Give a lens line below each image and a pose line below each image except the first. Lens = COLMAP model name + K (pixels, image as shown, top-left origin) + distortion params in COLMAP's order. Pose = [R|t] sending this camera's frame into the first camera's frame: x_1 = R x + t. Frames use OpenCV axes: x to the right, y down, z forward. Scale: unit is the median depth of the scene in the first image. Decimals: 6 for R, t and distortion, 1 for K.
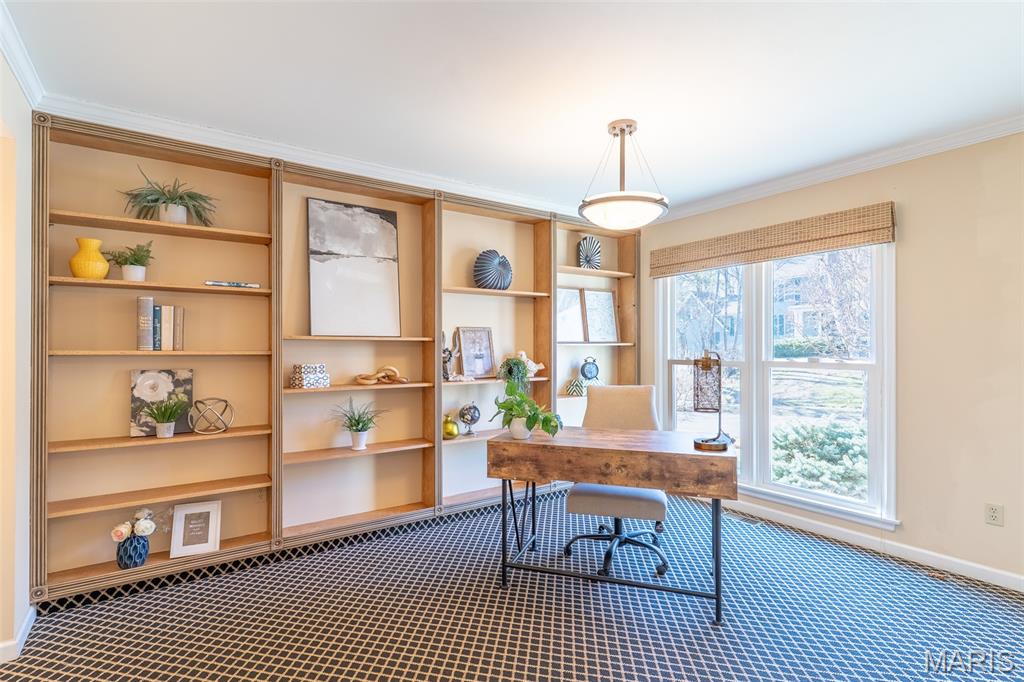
lens RADIAL K [[498.8, 0, 511.1], [0, 498.8, 341.8], [0, 0, 1]] dist [0.009015, -0.001303]
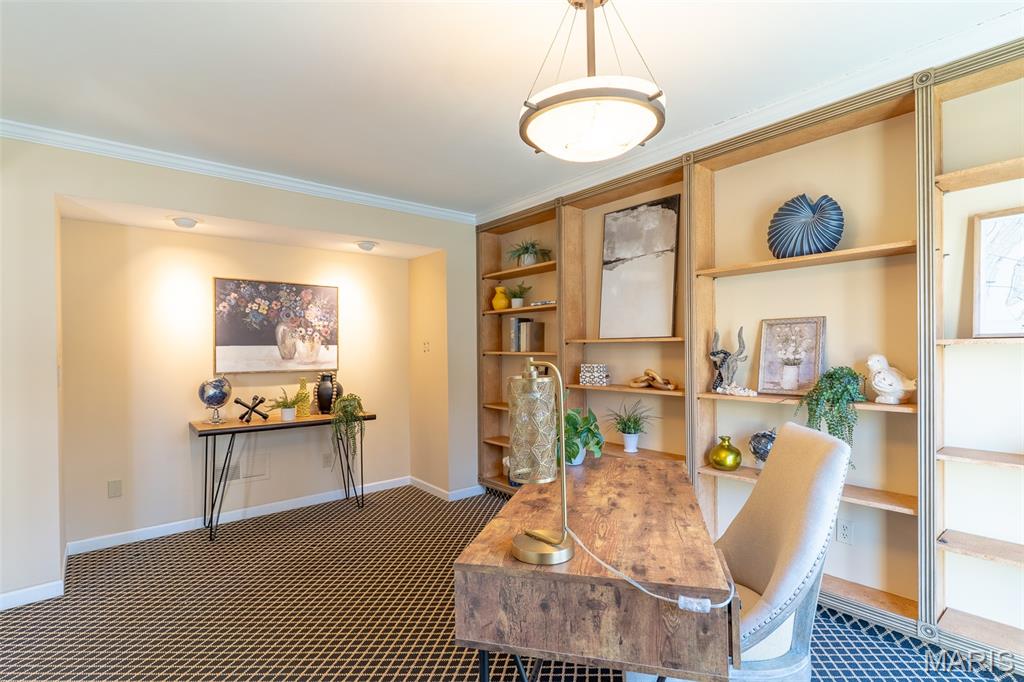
lens RADIAL K [[498.8, 0, 506.1], [0, 498.8, 348.9], [0, 0, 1]] dist [0.009015, -0.001303]
pose [[0.082090, -0.005063, -0.996612, 0.643380], [0.013509, 0.999901, -0.003967, 0.010818], [0.996533, -0.013137, 0.082151, 0.651400]]
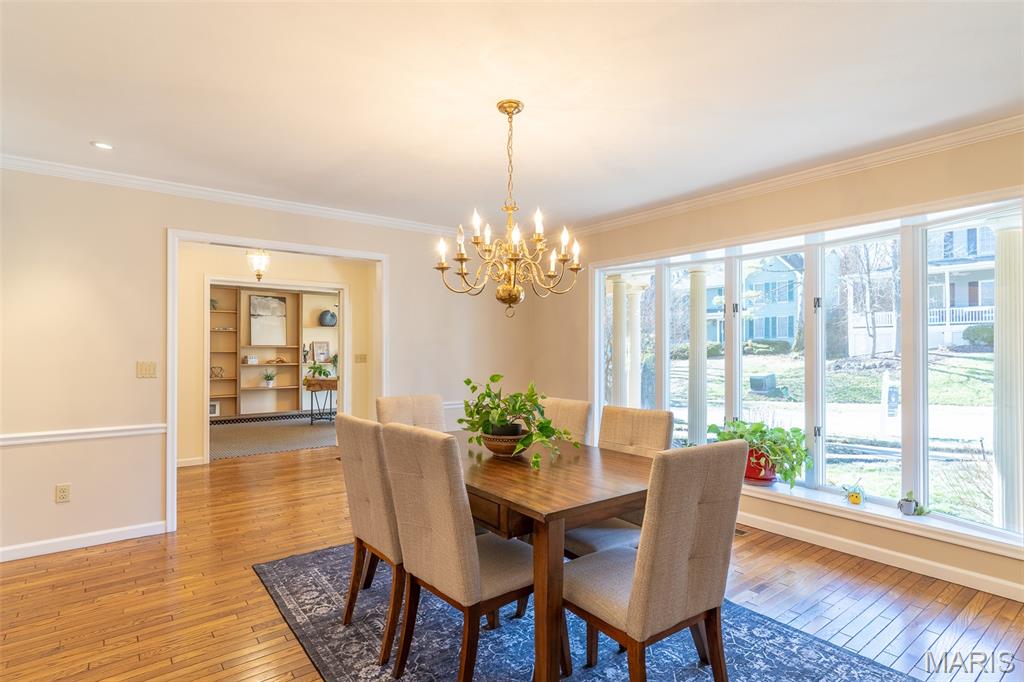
lens RADIAL K [[526.0, 0, 506.5], [0, 526.0, 343.3], [0, 0, 1]] dist [0.005067, 0.000300]
pose [[0.998952, 0.001455, 0.045740, 0.821637], [-0.001587, 0.999995, 0.002857, -0.033263], [-0.045735, -0.002926, 0.998949, -1.848891]]
